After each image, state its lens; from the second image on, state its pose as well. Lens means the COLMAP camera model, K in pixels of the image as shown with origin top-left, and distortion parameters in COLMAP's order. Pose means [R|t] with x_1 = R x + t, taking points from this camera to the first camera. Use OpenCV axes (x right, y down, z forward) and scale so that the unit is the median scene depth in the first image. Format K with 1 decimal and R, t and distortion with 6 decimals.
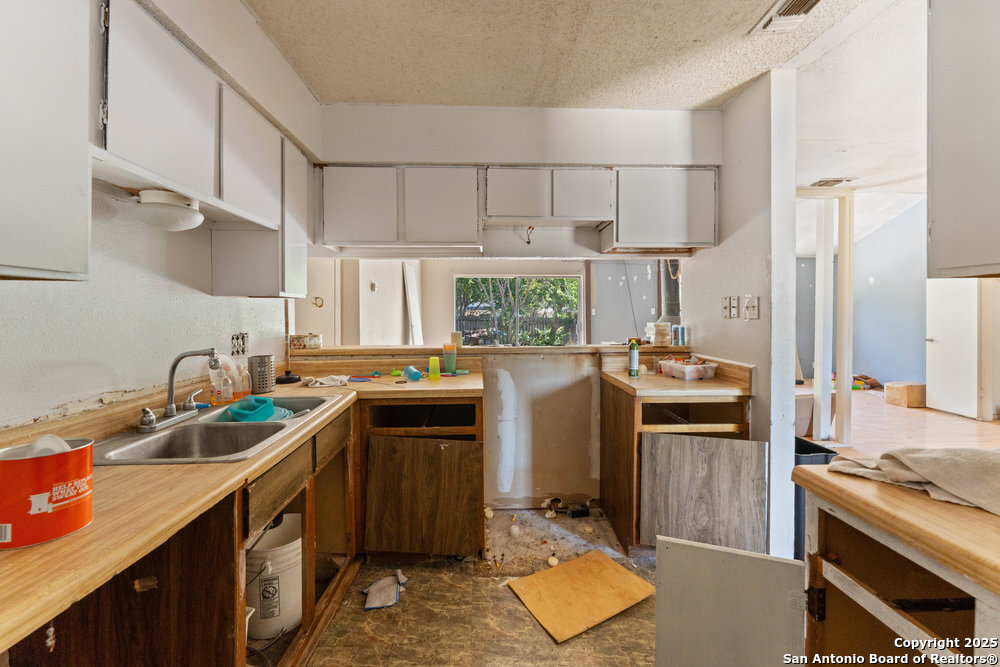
lens RADIAL K [[414.5, 0, 500.4], [0, 414.5, 311.9], [0, 0, 1]] dist [-0.001042, 0.000002]
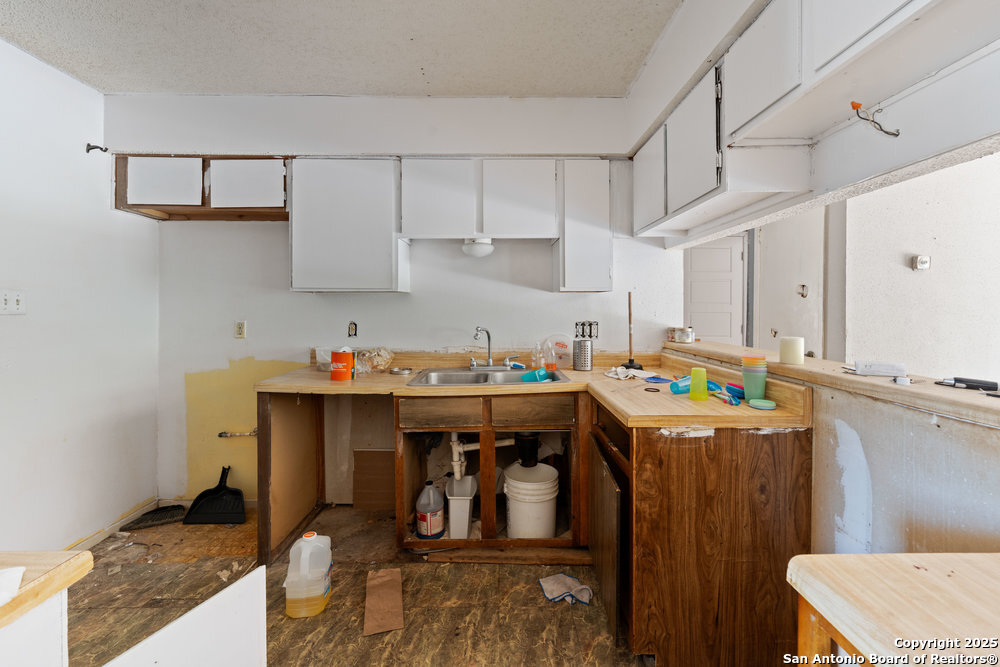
lens RADIAL K [[414.5, 0, 500.4], [0, 414.5, 311.9], [0, 0, 1]] dist [-0.001042, 0.000002]
pose [[-0.045131, 0.013531, -0.998889, 0.684507], [0.000088, 0.999908, 0.013541, 0.007363], [0.998981, 0.000524, -0.045128, 0.877043]]
